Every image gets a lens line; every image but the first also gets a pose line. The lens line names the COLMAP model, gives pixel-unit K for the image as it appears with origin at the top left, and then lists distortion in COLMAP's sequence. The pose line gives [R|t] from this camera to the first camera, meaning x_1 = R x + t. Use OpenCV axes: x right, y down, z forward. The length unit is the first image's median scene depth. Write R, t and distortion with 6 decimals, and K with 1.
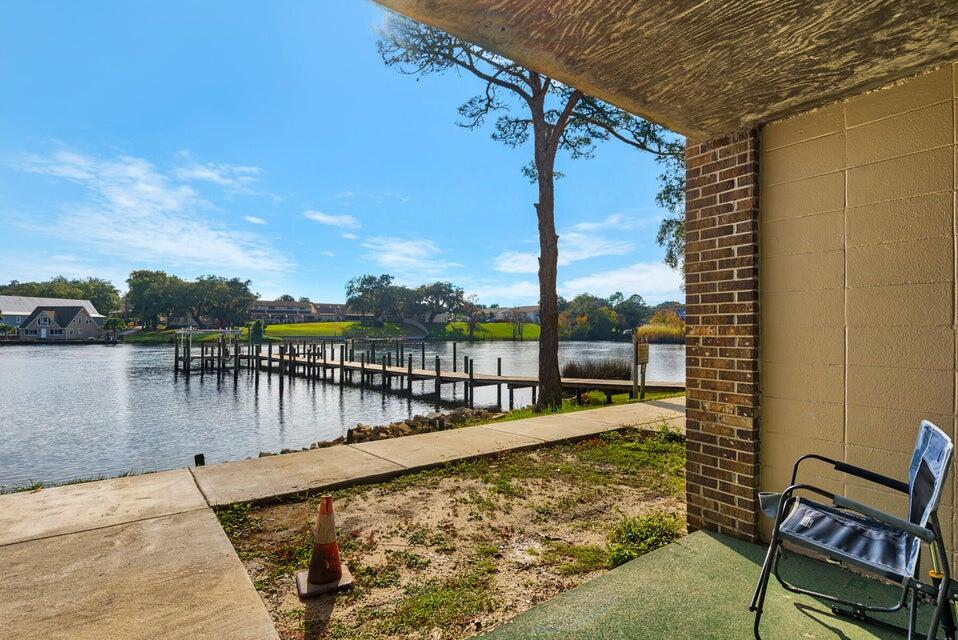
lens RADIAL K [[476.8, 0, 480.5], [0, 476.8, 329.5], [0, 0, 1]] dist [0.003597, 0.000457]
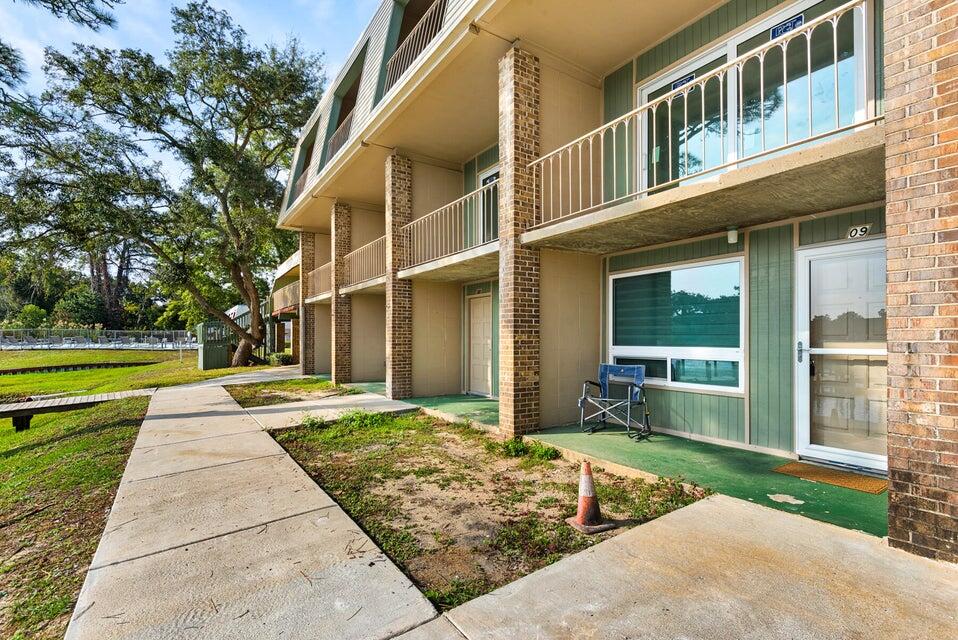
lens RADIAL K [[443.4, 0, 466.2], [0, 443.4, 337.7], [0, 0, 1]] dist [0.026183, 0.000041]
pose [[0.042528, -0.004739, 0.999084, -0.148388], [0.002401, 0.999986, 0.004641, -0.000440], [-0.999092, 0.002201, 0.042539, 0.120324]]
